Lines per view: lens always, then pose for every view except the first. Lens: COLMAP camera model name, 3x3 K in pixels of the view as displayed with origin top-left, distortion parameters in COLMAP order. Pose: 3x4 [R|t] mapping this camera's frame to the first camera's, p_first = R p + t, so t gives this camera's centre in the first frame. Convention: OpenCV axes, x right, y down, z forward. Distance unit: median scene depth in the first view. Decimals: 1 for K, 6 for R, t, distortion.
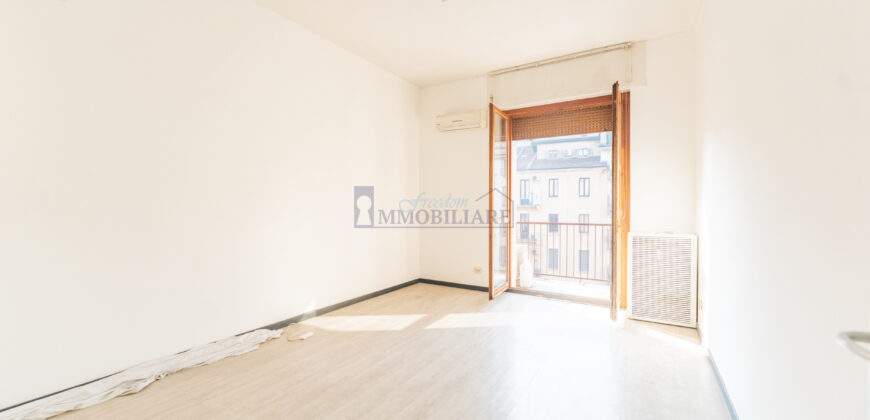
lens RADIAL K [[341.8, 0, 435.0], [0, 341.8, 208.1], [0, 0, 1]] dist [0.001474, -0.002152]
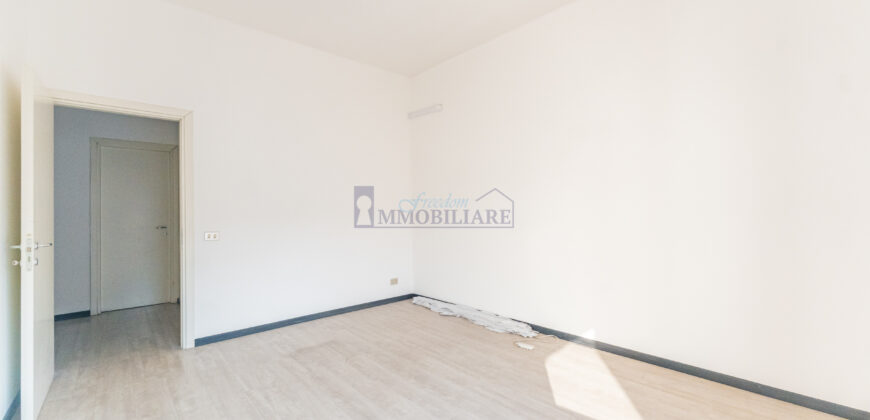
lens RADIAL K [[341.8, 0, 430.4], [0, 341.8, 212.4], [0, 0, 1]] dist [0.001474, -0.002152]
pose [[-0.264306, -0.002029, -0.964437, 0.679281], [-0.001737, 0.999997, -0.001627, 0.010283], [0.964437, 0.001245, -0.264309, 1.133586]]
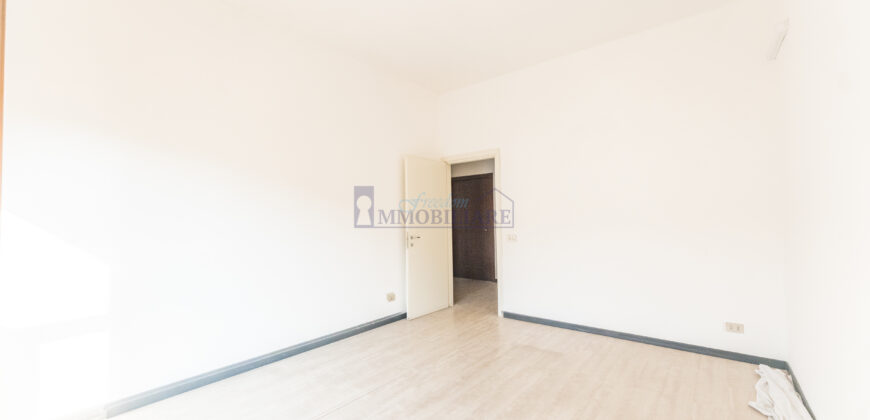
lens RADIAL K [[341.8, 0, 436.0], [0, 341.8, 211.3], [0, 0, 1]] dist [0.001474, -0.002152]
pose [[-0.996627, 0.003693, 0.081984, -0.035027], [0.003295, 0.999982, -0.004993, -0.022496], [-0.082001, -0.004706, -0.996621, 1.670554]]
